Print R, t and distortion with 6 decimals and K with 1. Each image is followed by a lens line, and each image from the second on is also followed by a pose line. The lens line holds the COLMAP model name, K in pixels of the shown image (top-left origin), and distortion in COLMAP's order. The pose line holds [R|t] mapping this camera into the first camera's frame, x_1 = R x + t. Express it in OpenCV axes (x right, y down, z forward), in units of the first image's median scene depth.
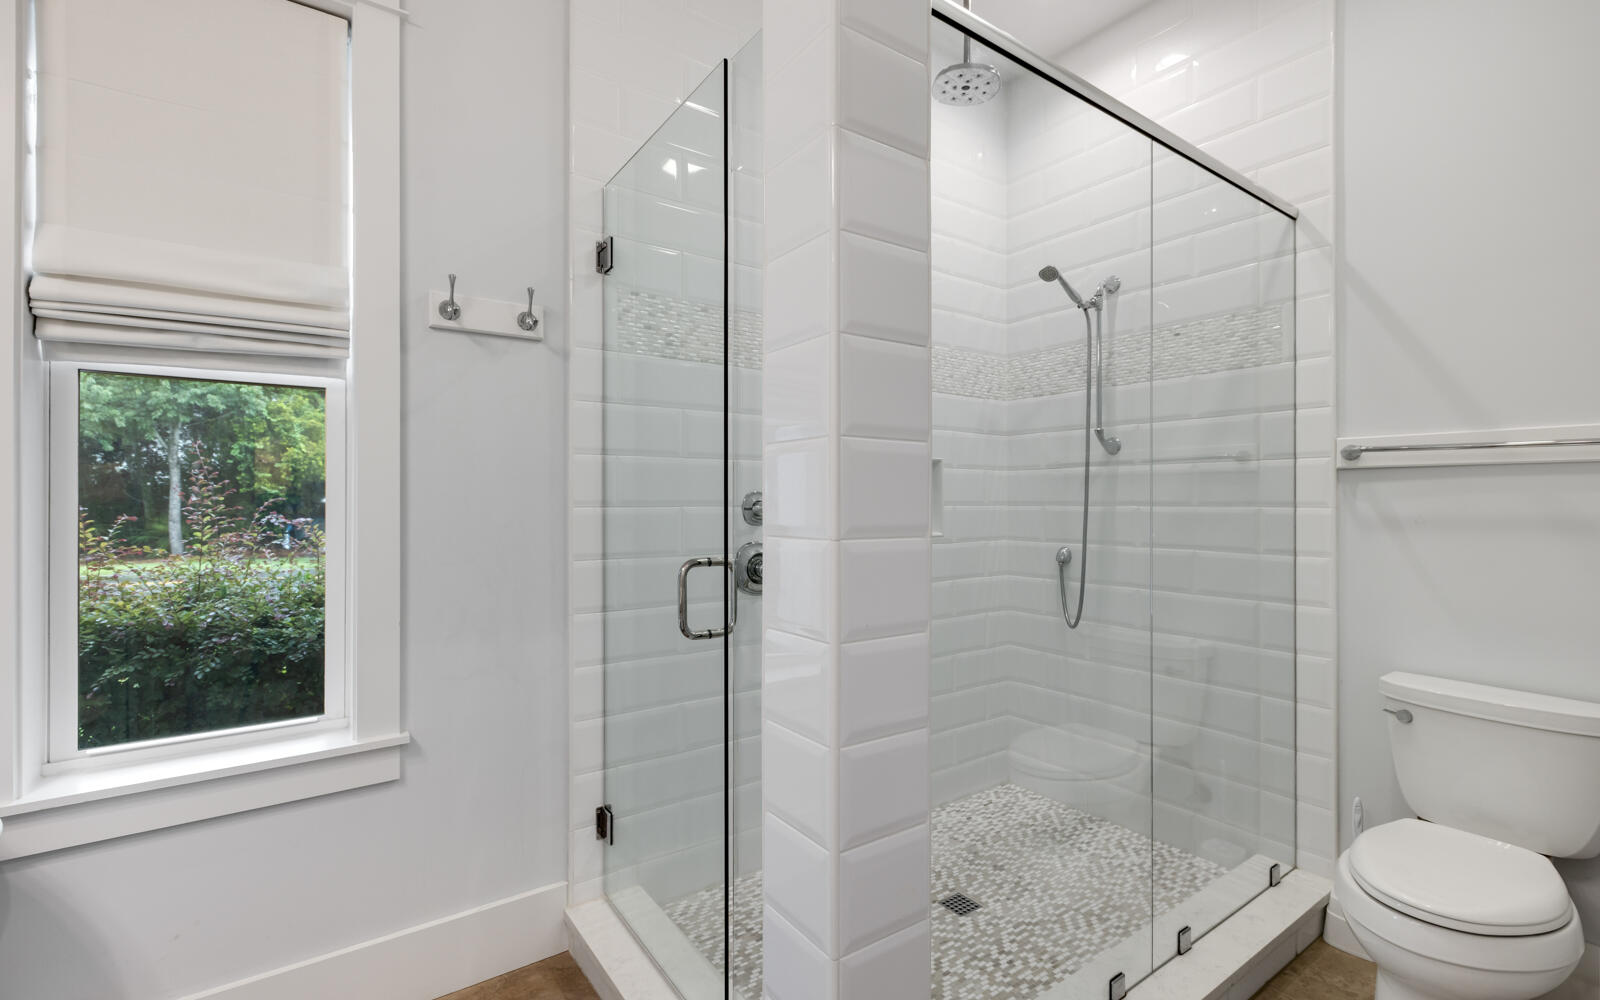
lens RADIAL K [[725.9, 0, 799.6], [0, 725.9, 497.8], [0, 0, 1]] dist [0.004066, 0.000401]
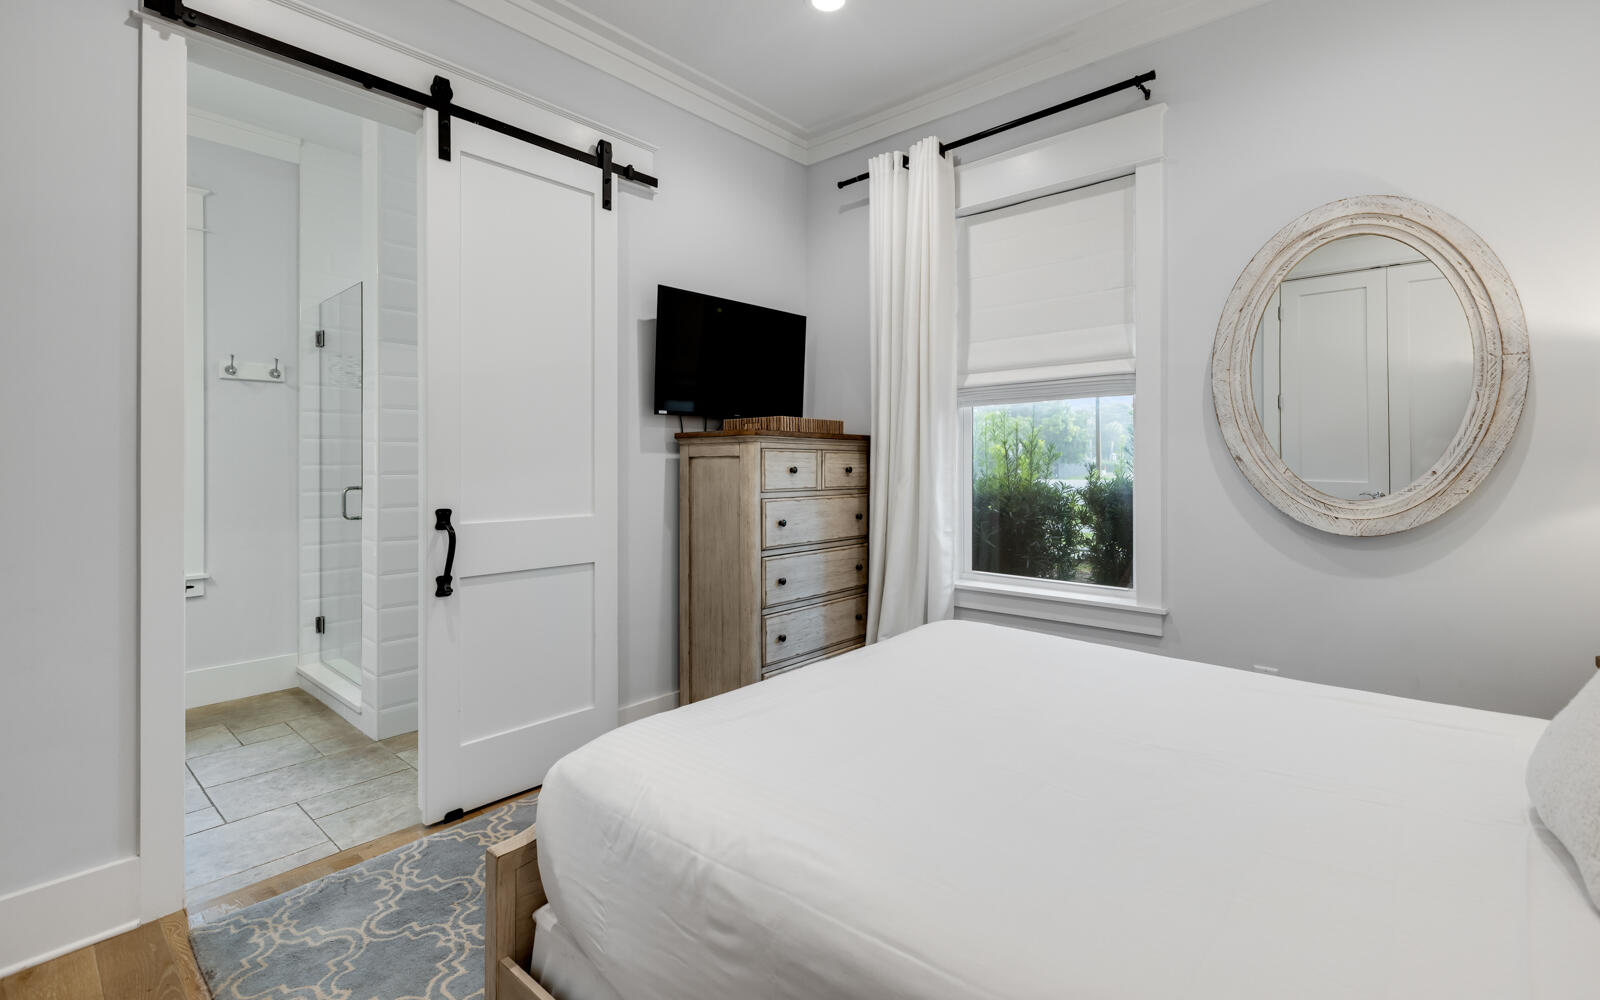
lens RADIAL K [[725.9, 0, 802.2], [0, 725.9, 455.0], [0, 0, 1]] dist [0.004066, 0.000401]
pose [[0.974240, -0.001497, 0.225508, 0.572892], [0.002363, 0.999991, -0.003572, -0.005206], [-0.225501, 0.004012, 0.974235, -1.248323]]
